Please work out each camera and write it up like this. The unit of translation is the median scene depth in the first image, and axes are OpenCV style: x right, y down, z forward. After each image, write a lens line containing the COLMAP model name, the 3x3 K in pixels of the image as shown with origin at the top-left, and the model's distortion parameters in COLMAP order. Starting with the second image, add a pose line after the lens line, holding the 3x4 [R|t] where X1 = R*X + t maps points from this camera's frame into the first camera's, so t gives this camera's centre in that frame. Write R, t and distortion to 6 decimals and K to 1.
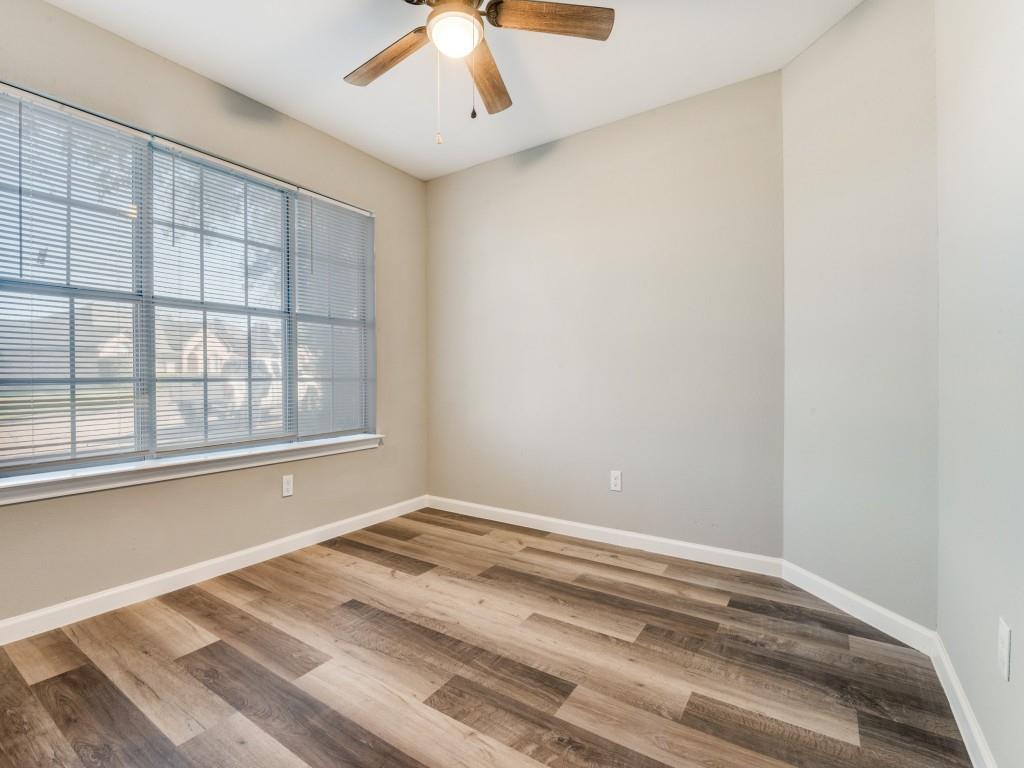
lens RADIAL K [[468.6, 0, 505.1], [0, 468.6, 380.1], [0, 0, 1]] dist [-0.012125, -0.003316]
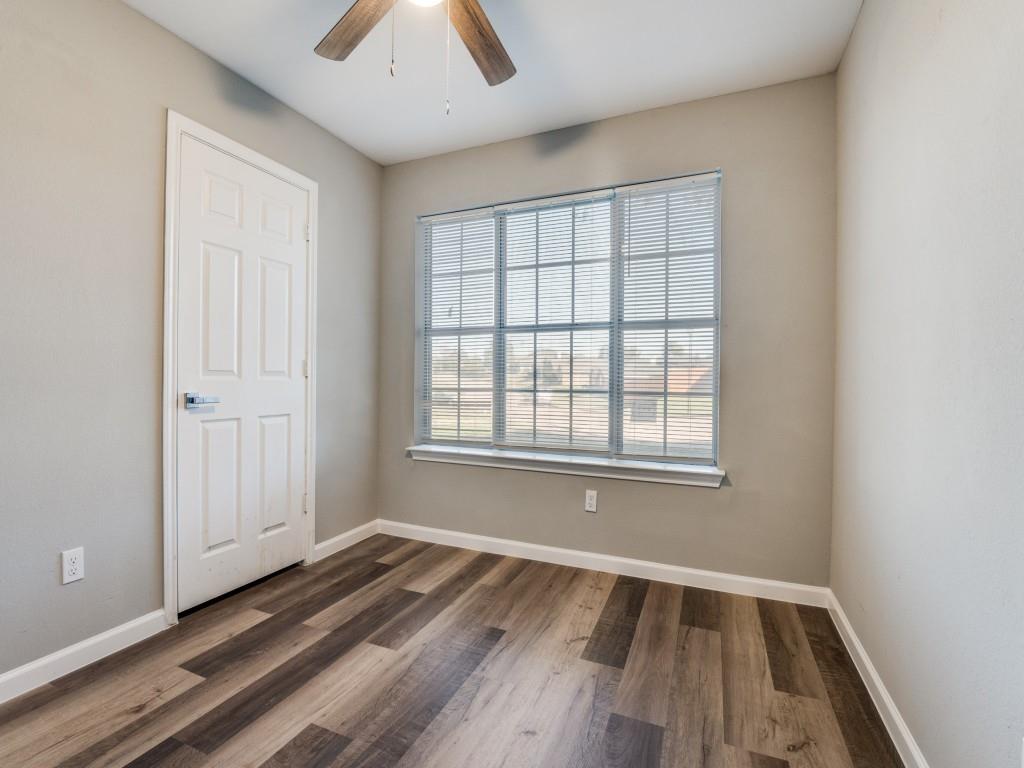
lens RADIAL K [[468.6, 0, 510.6], [0, 468.6, 378.7], [0, 0, 1]] dist [-0.012125, -0.003316]
pose [[0.183643, 0.006014, -0.982975, 0.561960], [-0.012008, 0.999920, 0.003875, -0.037951], [0.982920, 0.011092, 0.183701, 0.786967]]
